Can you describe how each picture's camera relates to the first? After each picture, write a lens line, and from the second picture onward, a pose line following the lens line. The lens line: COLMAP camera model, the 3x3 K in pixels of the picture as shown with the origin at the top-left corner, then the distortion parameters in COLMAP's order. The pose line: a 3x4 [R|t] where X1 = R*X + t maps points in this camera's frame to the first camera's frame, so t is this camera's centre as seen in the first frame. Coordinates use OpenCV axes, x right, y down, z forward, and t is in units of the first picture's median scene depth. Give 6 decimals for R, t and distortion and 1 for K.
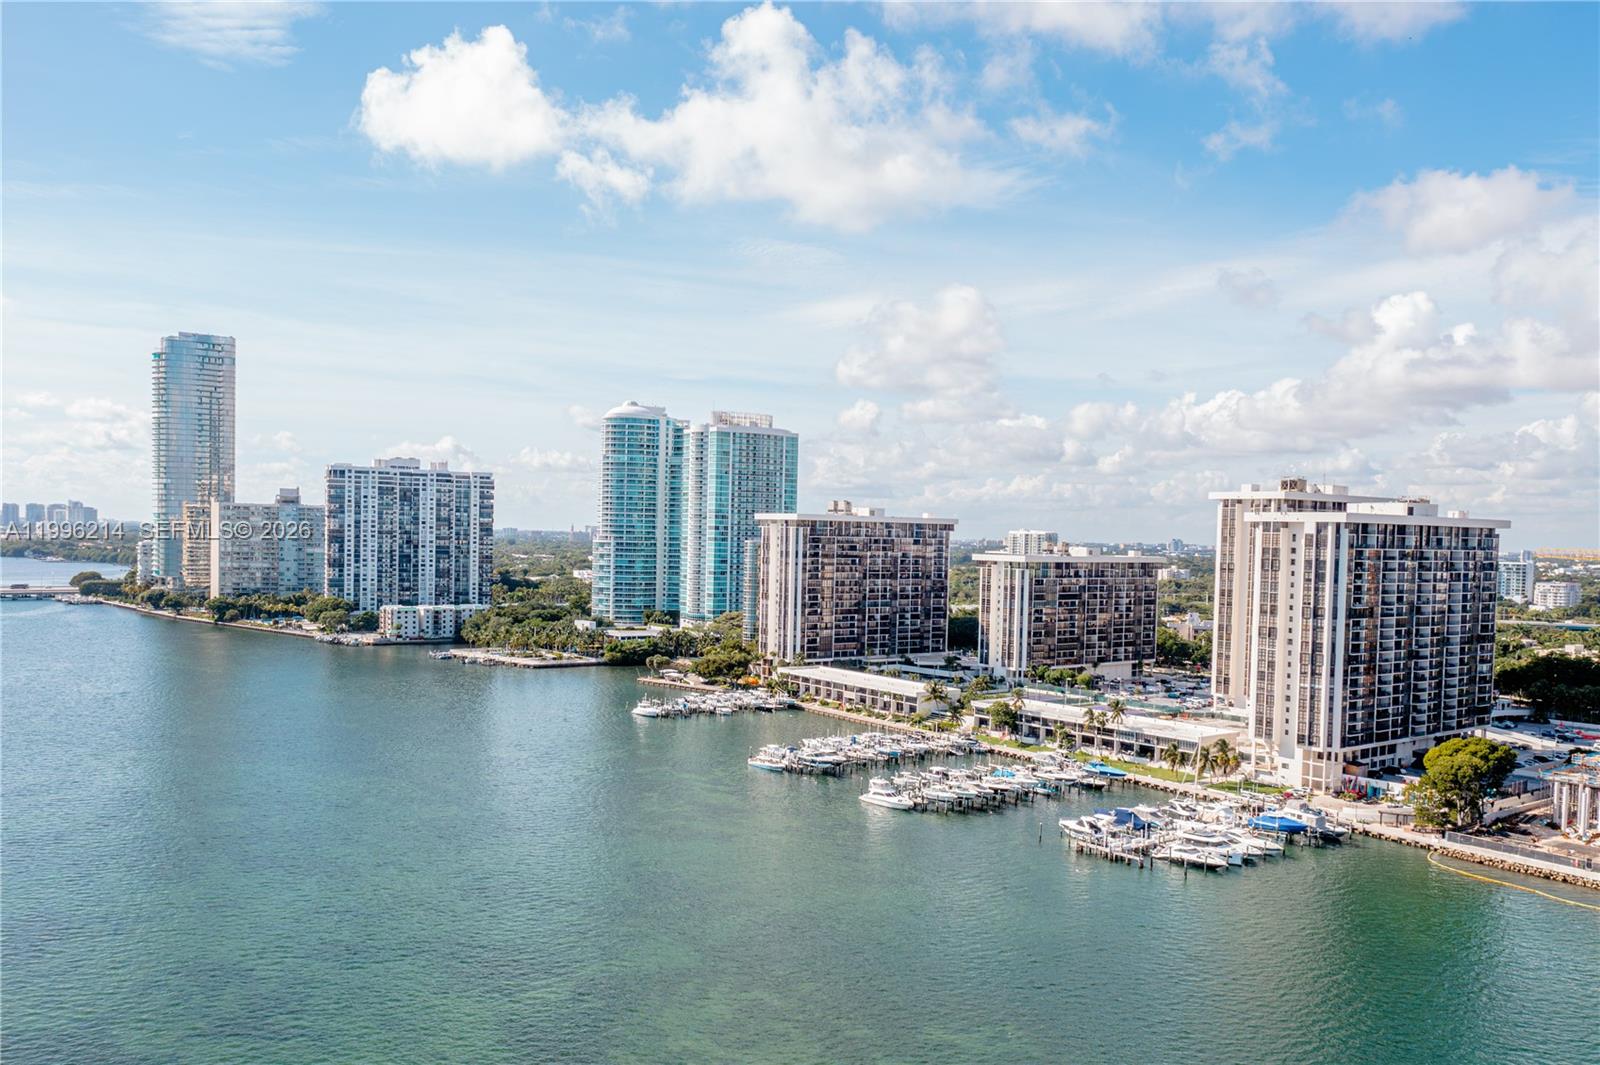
lens RADIAL K [[1405.7, 0, 801.5], [0, 1405.7, 572.6], [0, 0, 1]] dist [-0.004656, -0.001867]
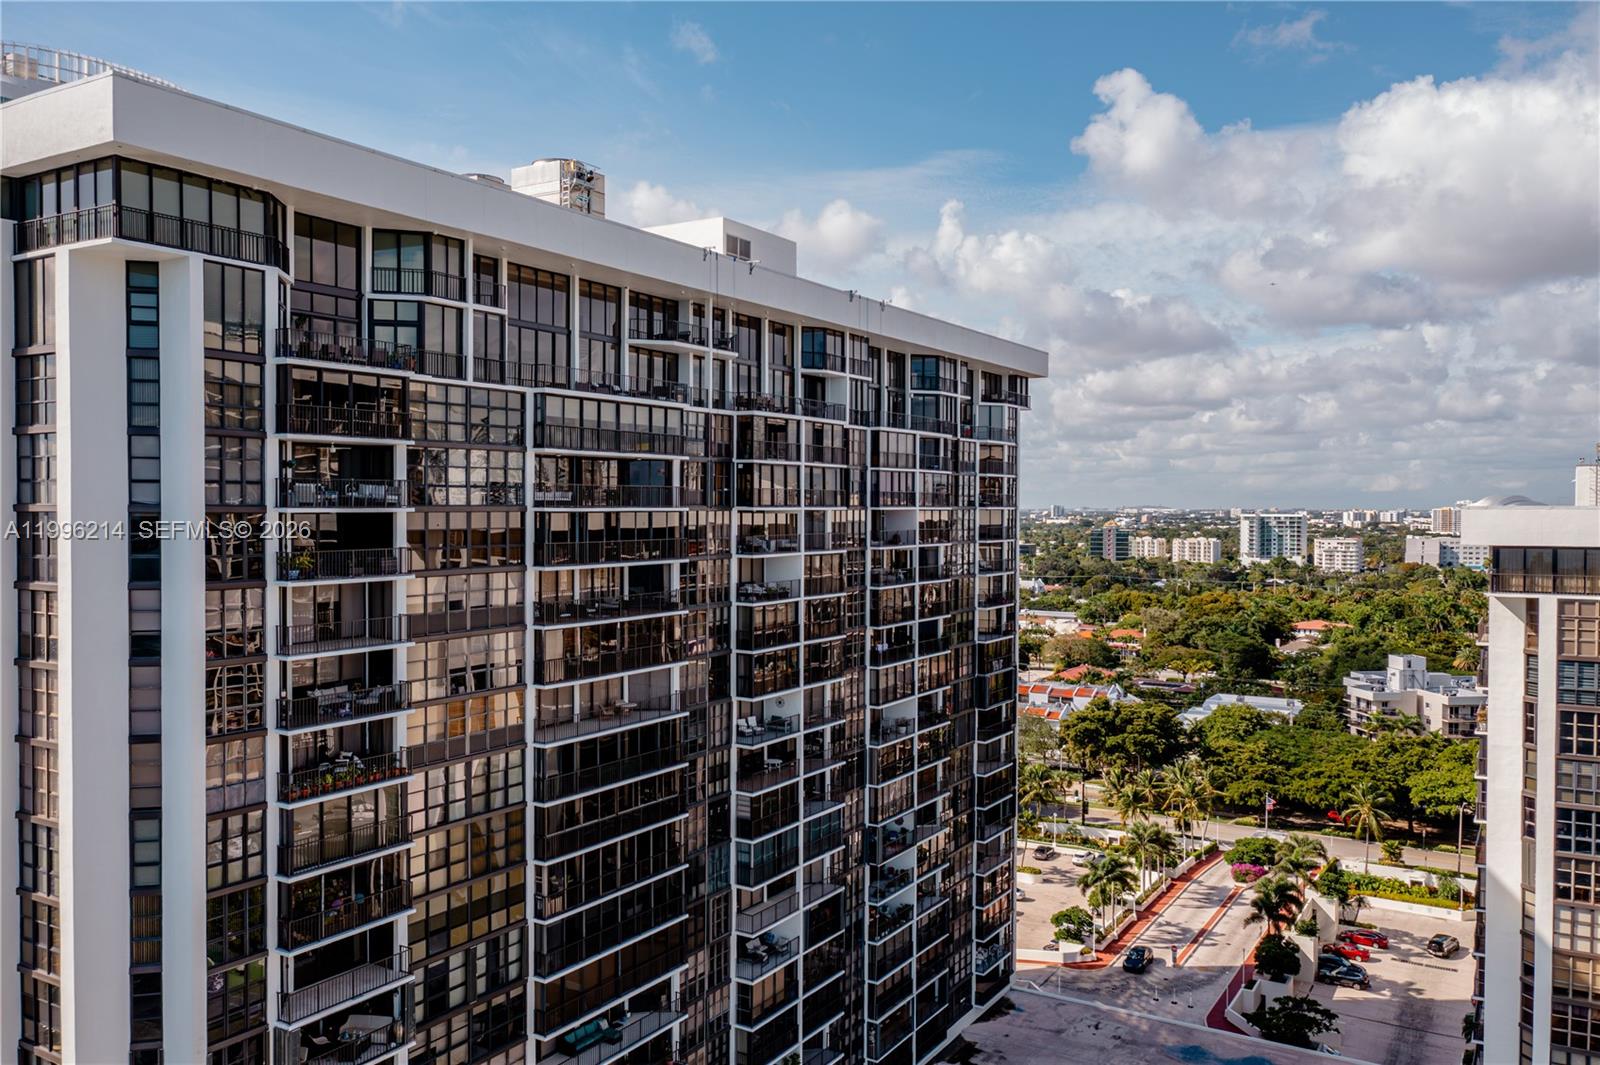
lens RADIAL K [[1276.2, 0, 800.0], [0, 1276.2, 532.5], [0, 0, 1]] dist [-0.000996, -0.000691]
pose [[0.936070, -0.030244, 0.350511, 0.007375], [0.032178, 0.999482, 0.000307, -0.011875], [-0.350339, 0.010991, 0.936558, 0.854013]]
